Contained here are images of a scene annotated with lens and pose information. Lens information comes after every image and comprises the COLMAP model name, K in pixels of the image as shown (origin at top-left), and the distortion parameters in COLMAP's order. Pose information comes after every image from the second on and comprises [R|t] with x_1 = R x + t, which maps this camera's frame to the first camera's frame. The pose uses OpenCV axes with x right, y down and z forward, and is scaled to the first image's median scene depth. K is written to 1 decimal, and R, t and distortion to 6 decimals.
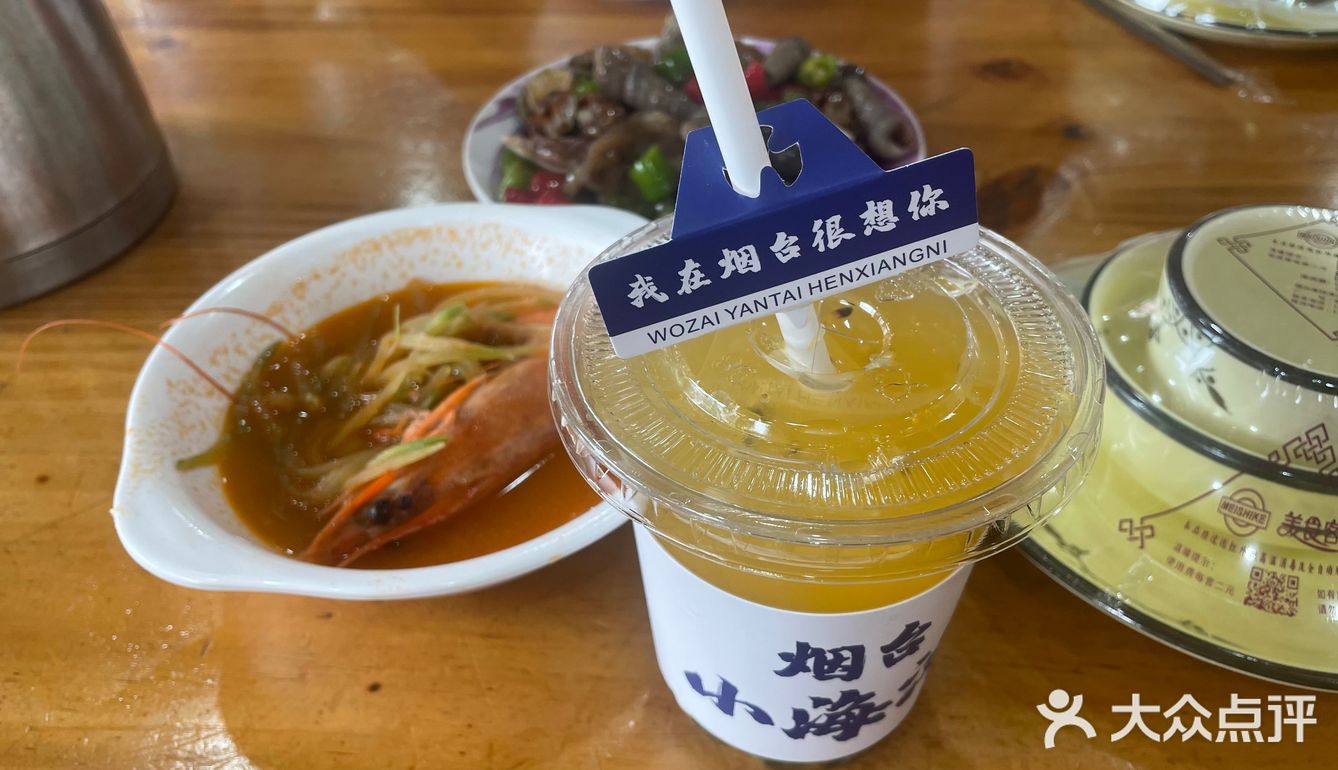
lens RADIAL K [[975.0, 0, 669.0], [0, 975.0, 385.0], [0, 0, 1]] dist [0.002756, 0.000305]
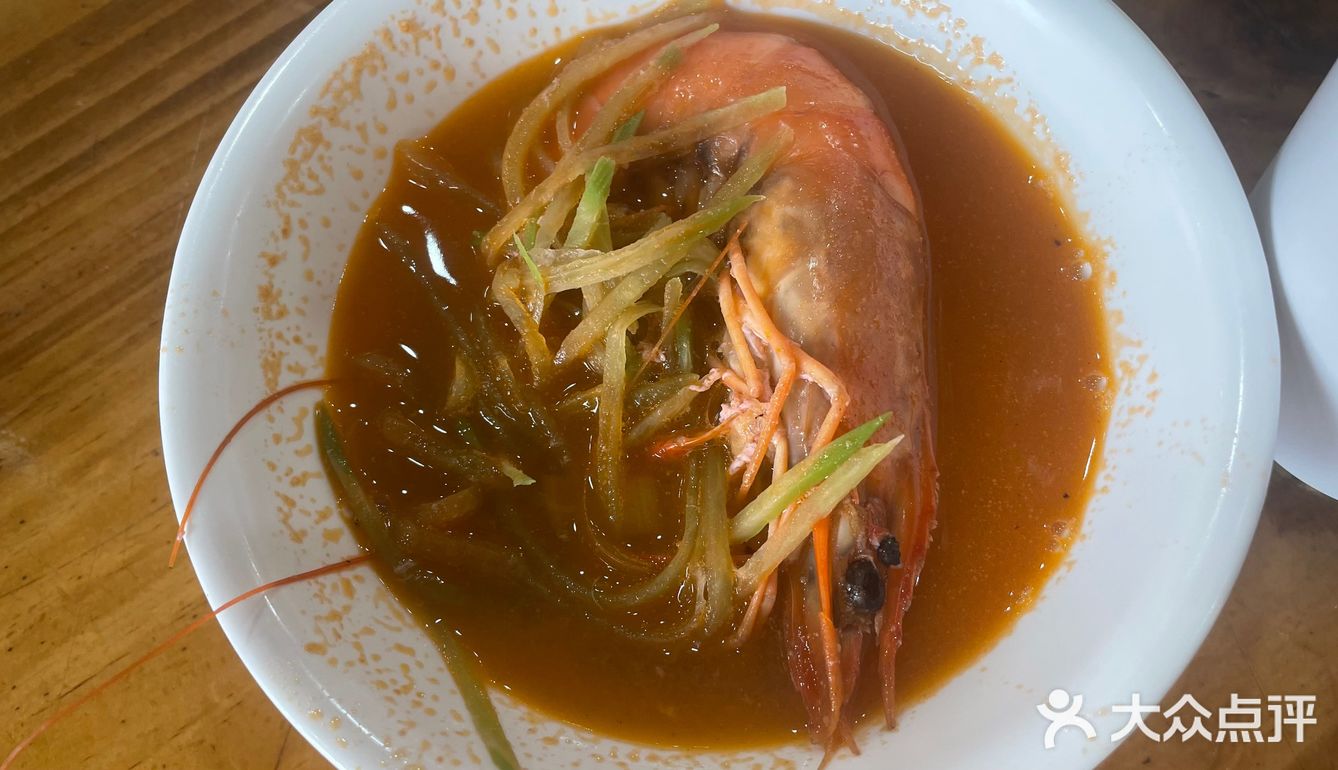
lens RADIAL K [[975.0, 0, 669.0], [0, 975.0, 385.0], [0, 0, 1]] dist [0.002756, 0.000305]
pose [[0.797933, -0.588496, 0.130290, -0.331867], [0.453229, 0.728313, 0.513949, -0.250942], [-0.397349, -0.351046, 0.847868, 0.523309]]
